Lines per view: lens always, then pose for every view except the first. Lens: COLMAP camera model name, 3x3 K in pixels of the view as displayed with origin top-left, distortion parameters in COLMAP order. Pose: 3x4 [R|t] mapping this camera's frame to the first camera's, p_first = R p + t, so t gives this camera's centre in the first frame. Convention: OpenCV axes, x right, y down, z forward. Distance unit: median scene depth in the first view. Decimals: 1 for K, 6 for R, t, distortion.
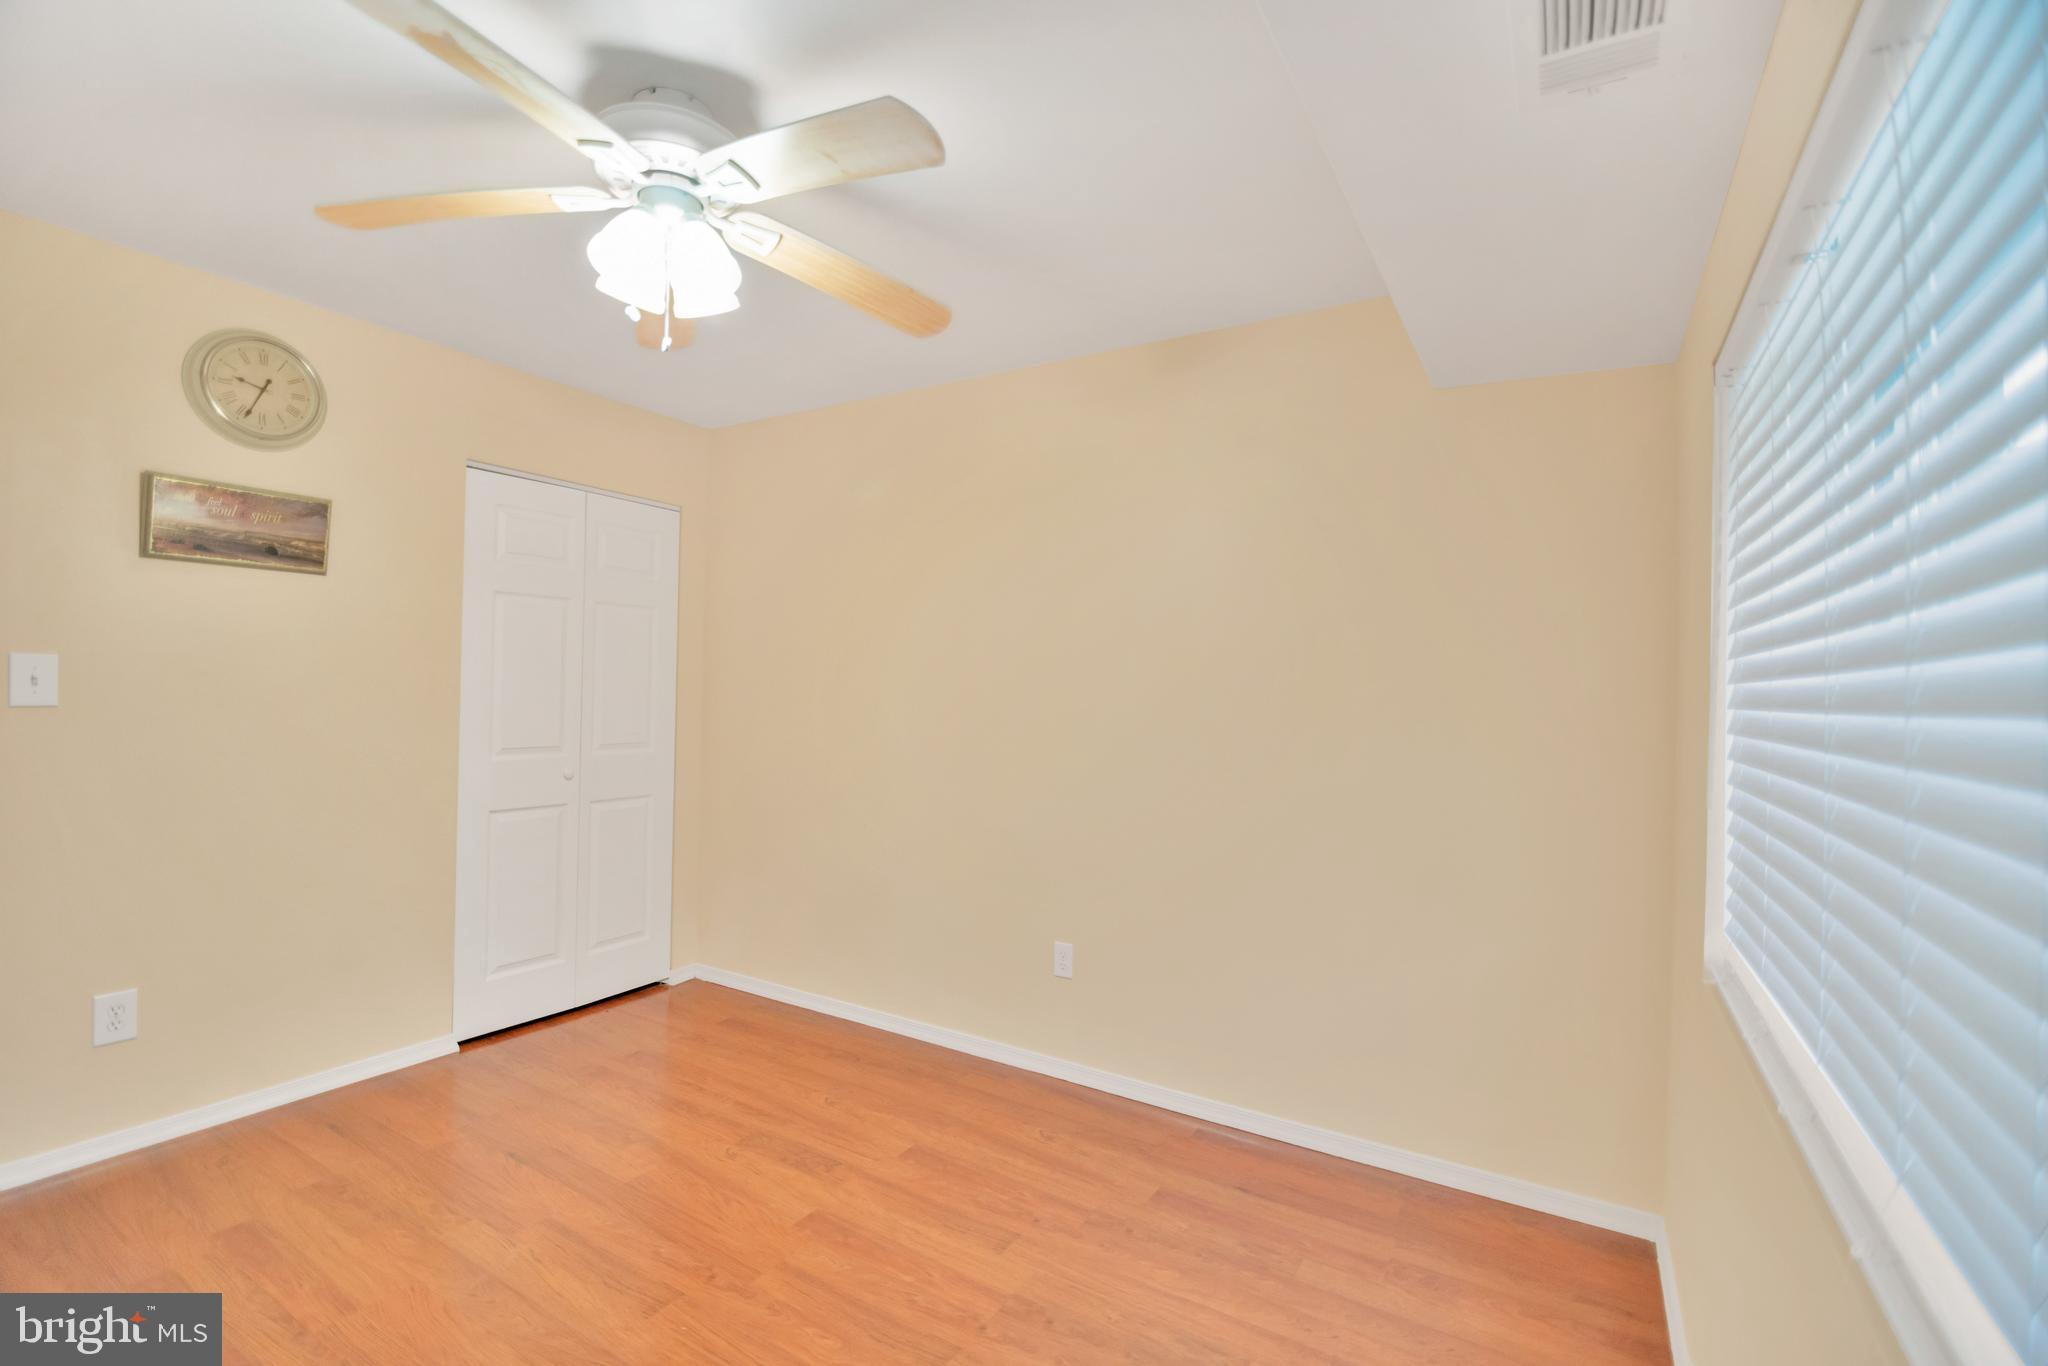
lens RADIAL K [[927.1, 0, 1024.0], [0, 927.1, 683.0], [0, 0, 1]] dist [-0.033553, -0.000581]
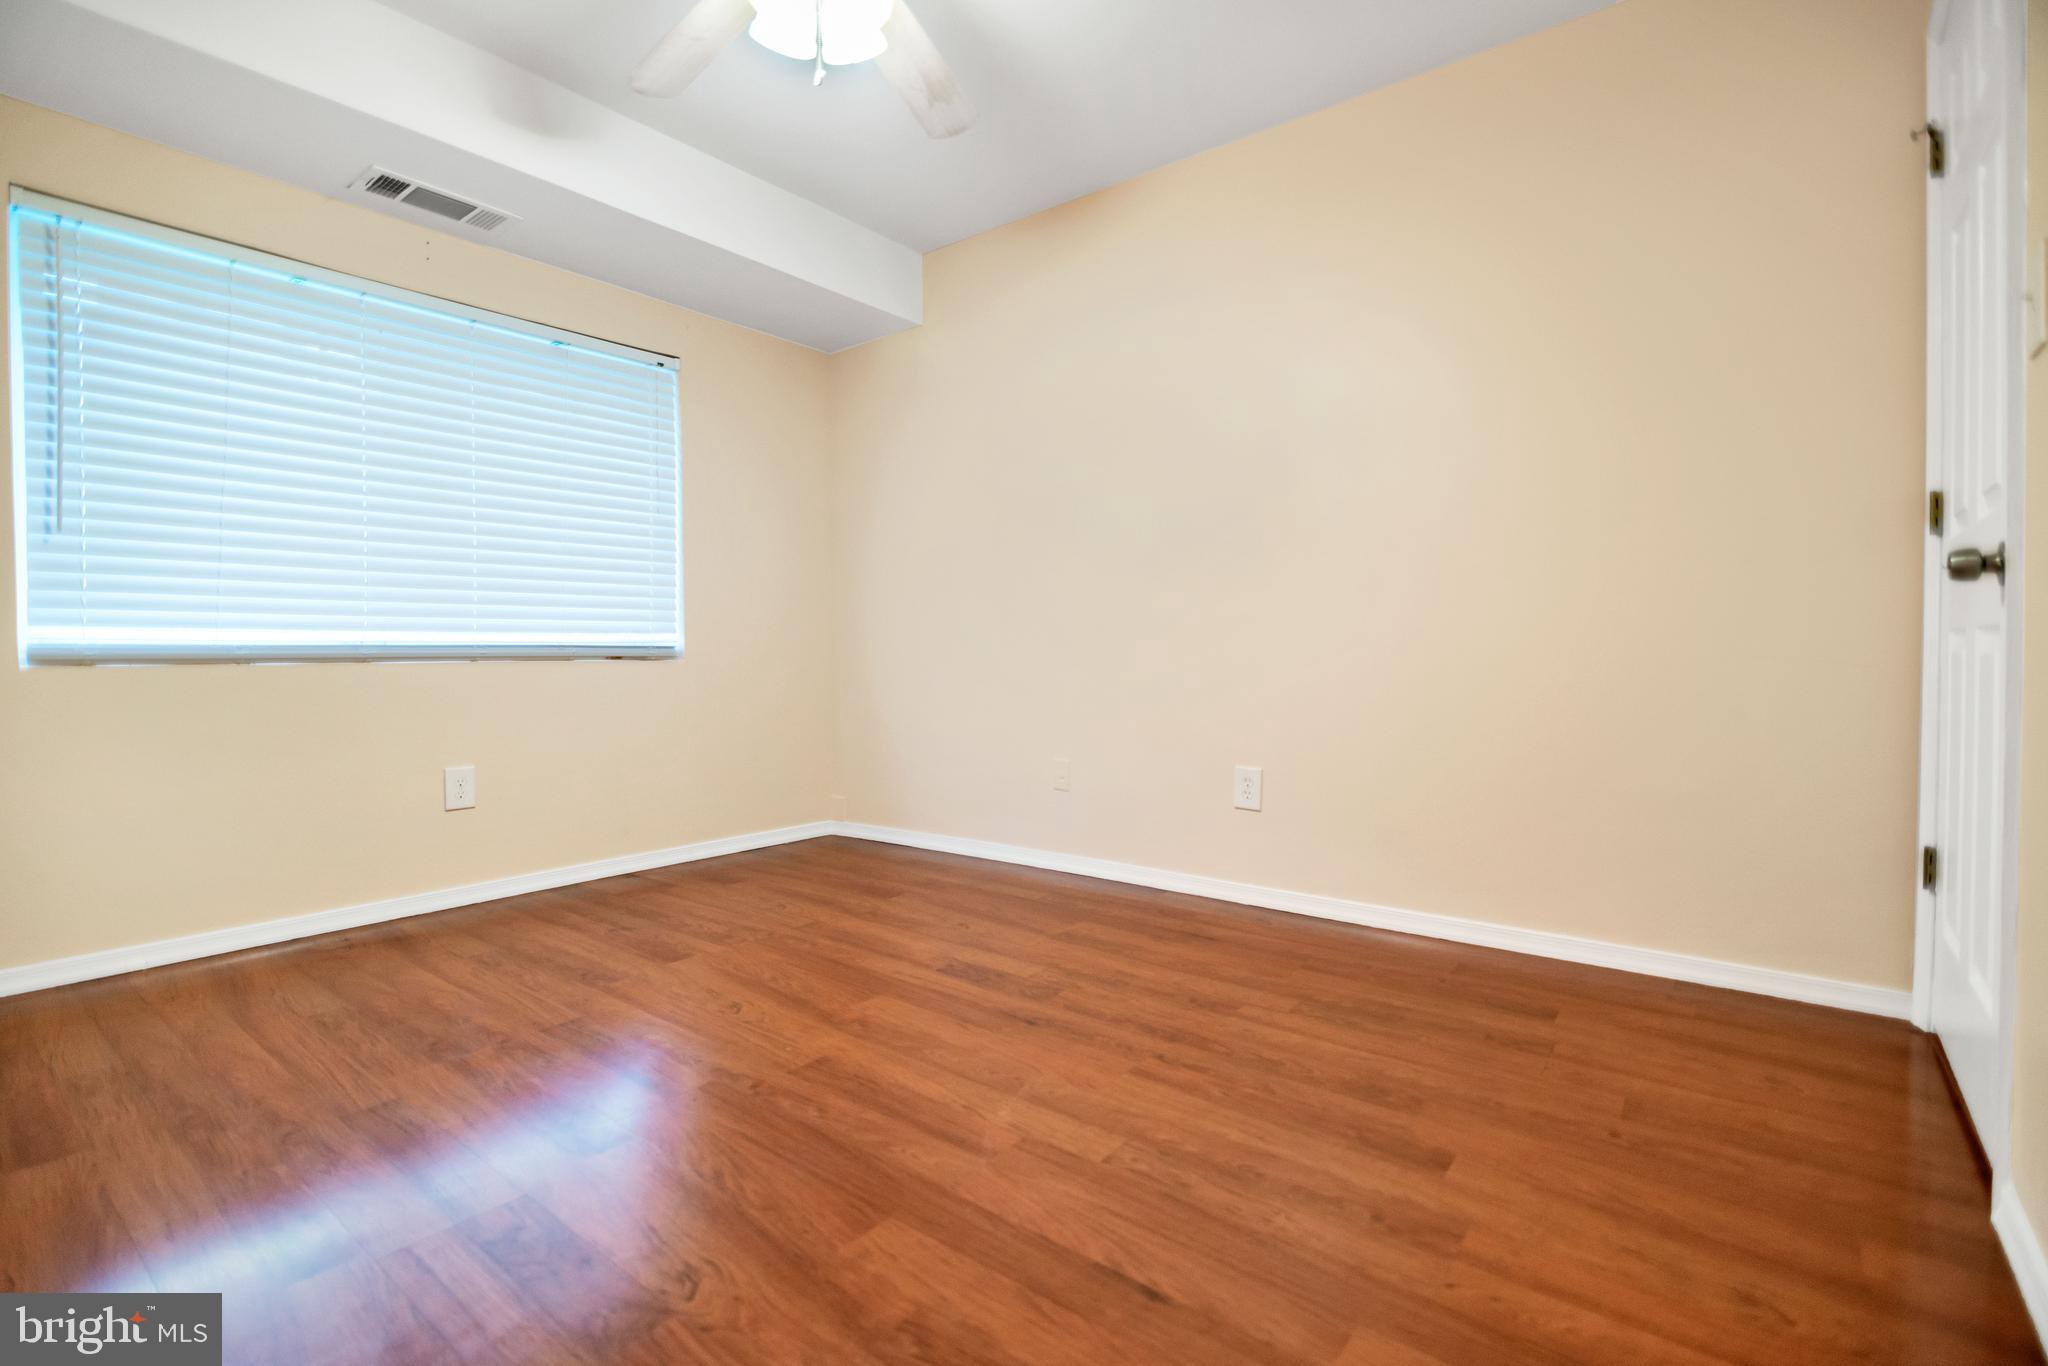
lens RADIAL K [[927.1, 0, 1024.0], [0, 927.1, 683.0], [0, 0, 1]] dist [-0.033553, -0.000581]
pose [[-0.993919, -0.028930, 0.106249, -0.655868], [-0.026354, 0.999326, 0.025570, 0.244909], [-0.106917, 0.022615, -0.994011, 1.772586]]
